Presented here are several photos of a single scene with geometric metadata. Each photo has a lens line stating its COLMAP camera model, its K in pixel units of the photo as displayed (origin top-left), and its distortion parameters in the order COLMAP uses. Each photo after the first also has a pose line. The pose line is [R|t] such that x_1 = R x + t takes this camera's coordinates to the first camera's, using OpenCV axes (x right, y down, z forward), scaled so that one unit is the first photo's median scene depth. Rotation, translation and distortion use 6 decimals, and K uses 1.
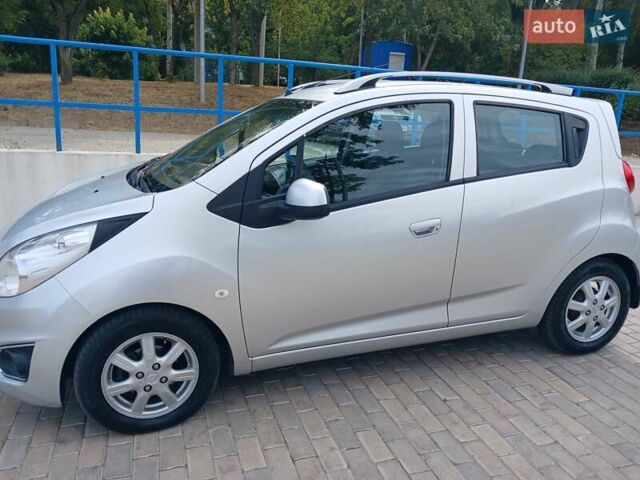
lens RADIAL K [[519.6, 0, 320.0], [0, 519.6, 240.0], [0, 0, 1]] dist [0.042296, -0.102149]
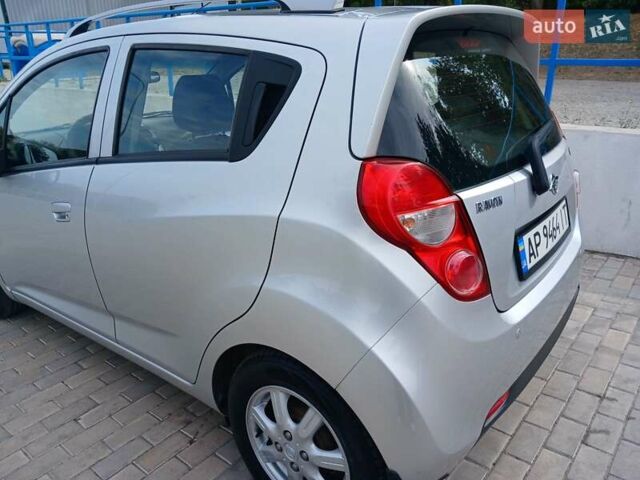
lens RADIAL K [[510.6, 0, 320.0], [0, 510.6, 240.0], [0, 0, 1]] dist [0.053058, -0.094733]
pose [[0.528997, 0.241083, -0.813659, 1.132941], [-0.162243, 0.969844, 0.181879, -0.200605], [0.832971, 0.035797, 0.552158, 0.929955]]
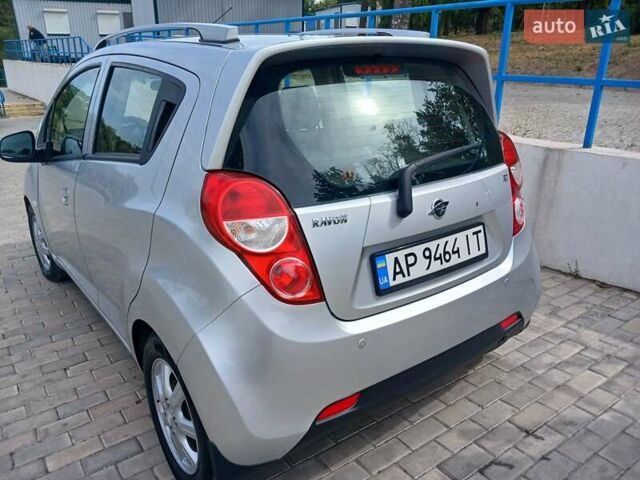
lens RADIAL K [[519.6, 0, 320.0], [0, 519.6, 240.0], [0, 0, 1]] dist [0.042296, -0.102149]
pose [[0.297667, 0.277990, -0.913299, 1.334458], [-0.217275, 0.951286, 0.218737, -0.276792], [0.929616, 0.133326, 0.343567, 1.164363]]
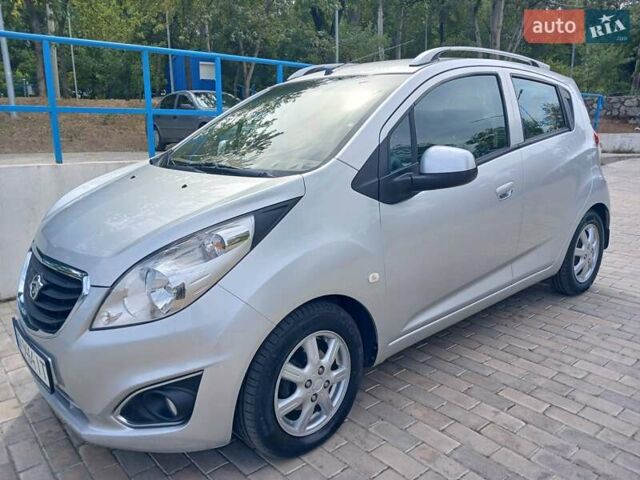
lens RADIAL K [[519.6, 0, 320.0], [0, 519.6, 240.0], [0, 0, 1]] dist [0.042296, -0.102149]
pose [[0.923219, -0.133011, 0.360520, -0.557611], [0.140469, 0.990069, 0.005565, 0.017395], [-0.357680, 0.045504, 0.932735, 0.156449]]
